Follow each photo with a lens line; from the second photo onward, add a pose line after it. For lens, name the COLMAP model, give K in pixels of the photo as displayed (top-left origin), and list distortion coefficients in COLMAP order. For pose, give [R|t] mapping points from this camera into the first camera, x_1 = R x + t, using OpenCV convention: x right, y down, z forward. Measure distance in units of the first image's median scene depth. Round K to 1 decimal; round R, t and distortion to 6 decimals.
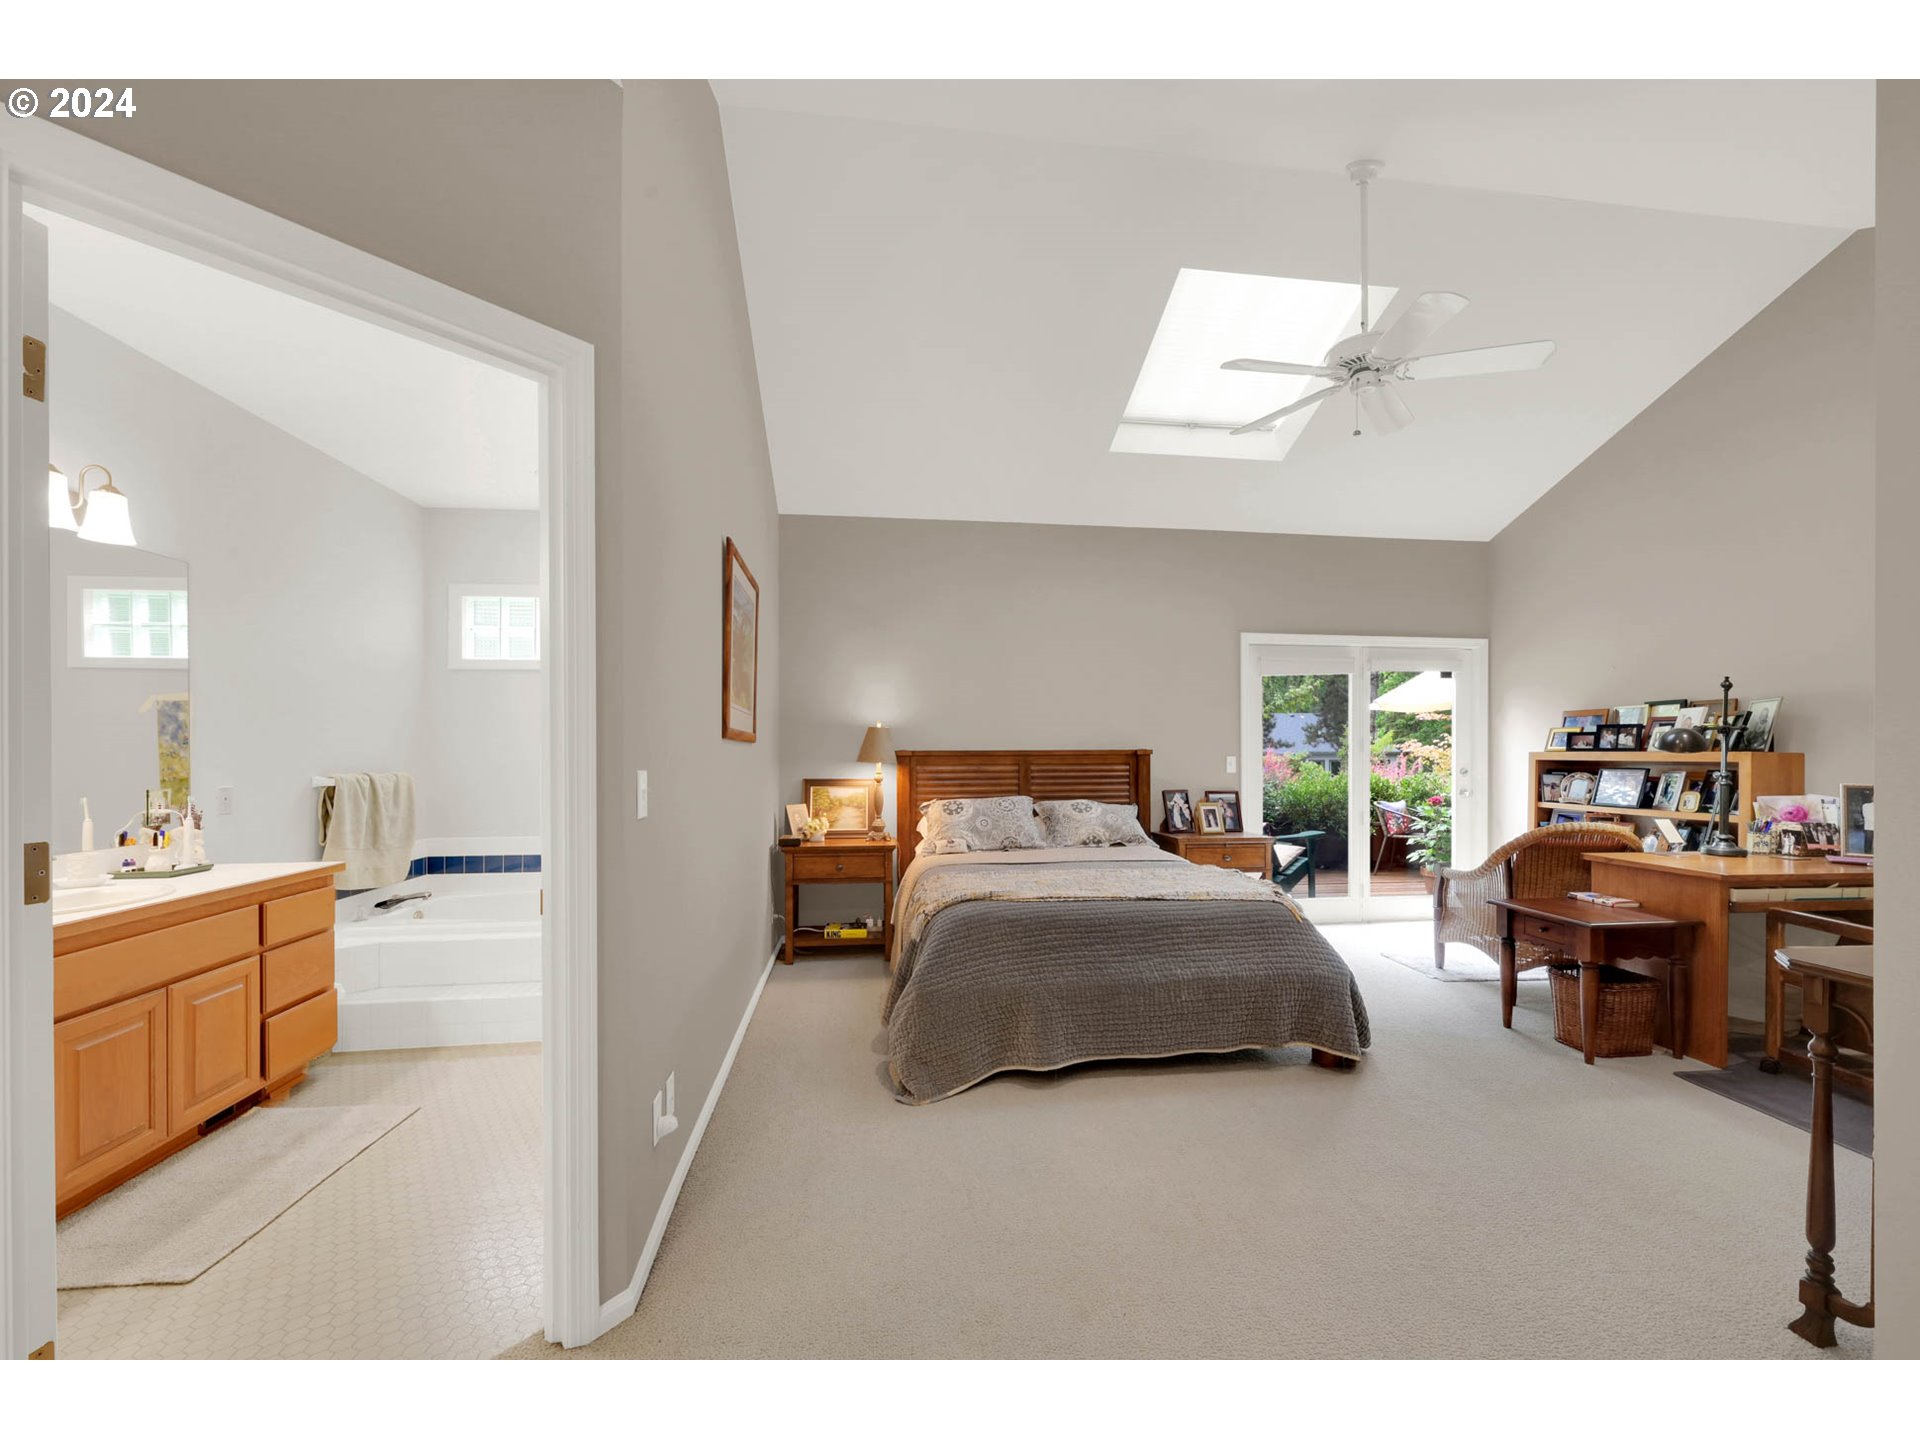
lens RADIAL K [[755.1, 0, 965.1], [0, 755.1, 750.6], [0, 0, 1]] dist [0.000497, -0.000104]
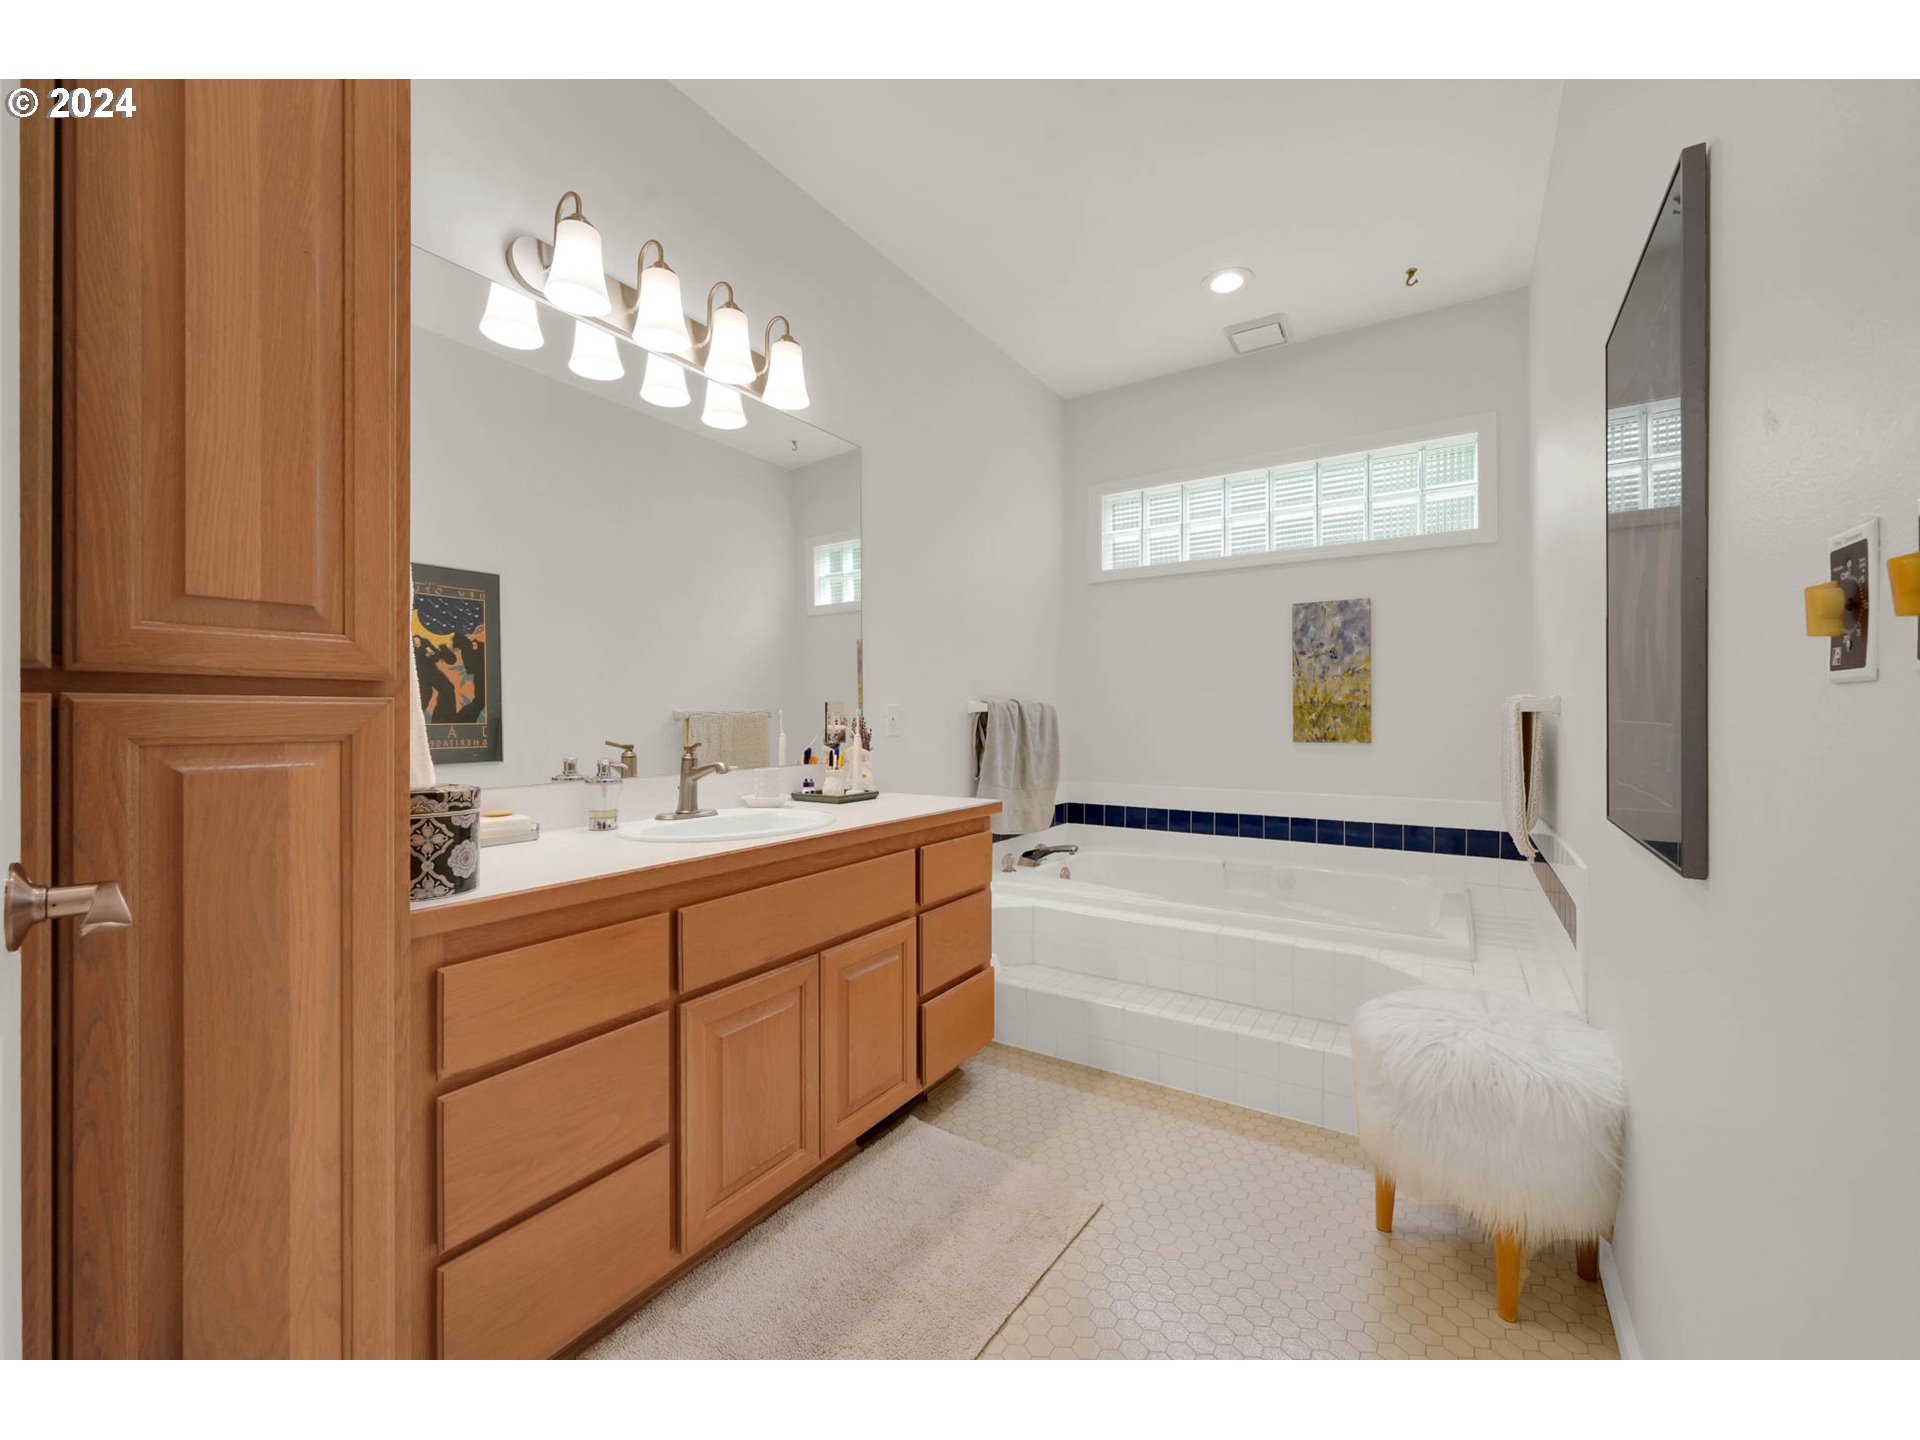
lens RADIAL K [[775.4, 0, 962.8], [0, 775.4, 737.3], [0, 0, 1]] dist [0.000268, -0.000097]
pose [[0.755294, 0.018813, -0.655116, -0.361095], [0.000564, 0.999569, 0.029354, 0.064423], [0.655386, -0.022540, 0.754958, 0.410626]]
